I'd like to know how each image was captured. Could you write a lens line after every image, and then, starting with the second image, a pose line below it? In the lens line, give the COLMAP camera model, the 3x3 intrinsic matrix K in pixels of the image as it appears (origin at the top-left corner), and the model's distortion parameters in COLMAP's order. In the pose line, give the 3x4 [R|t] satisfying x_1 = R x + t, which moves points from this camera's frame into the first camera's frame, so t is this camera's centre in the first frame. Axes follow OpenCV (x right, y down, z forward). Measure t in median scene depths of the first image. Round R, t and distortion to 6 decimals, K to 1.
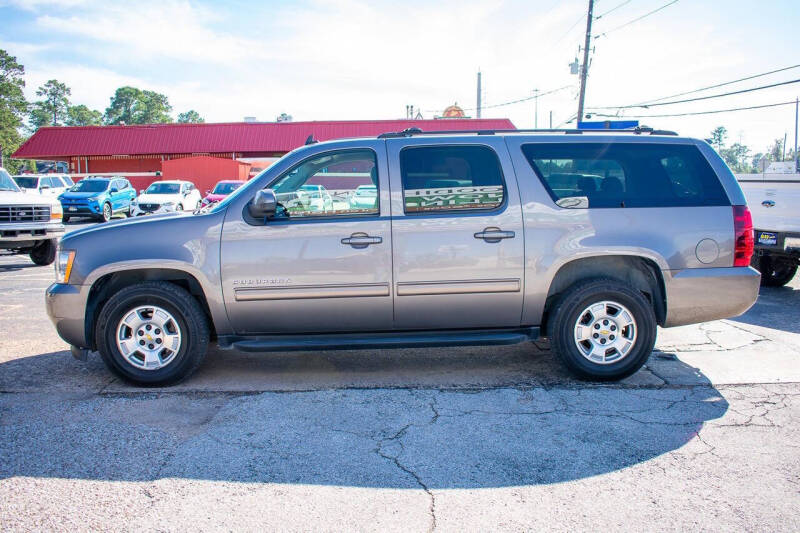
lens RADIAL K [[720.0, 0, 405.8], [0, 720.0, 268.7], [0, 0, 1]] dist [-0.082655, 0.000232]
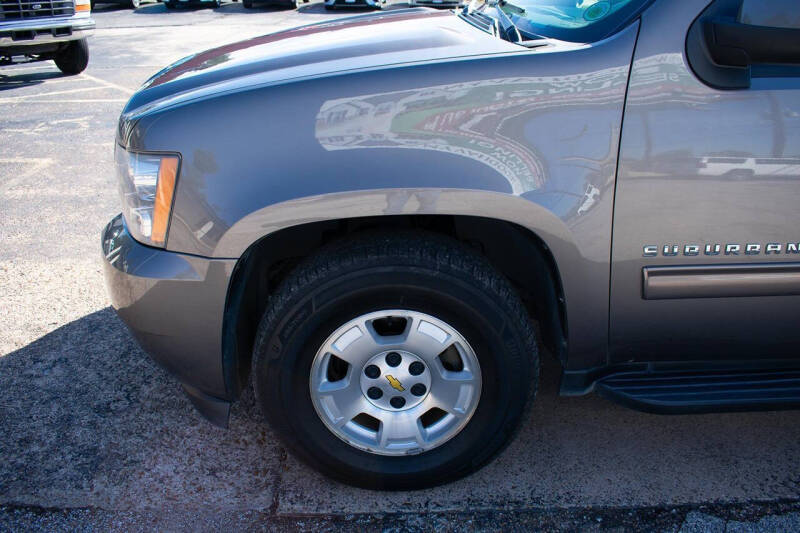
lens RADIAL K [[687.8, 0, 401.7], [0, 687.8, 261.8], [0, 0, 1]] dist [-0.089359, 0.011072]
pose [[0.999486, 0.013193, -0.029224, -0.333405], [-0.003909, 0.954766, 0.297332, -0.071767], [0.031825, -0.297065, 0.954327, 0.642495]]
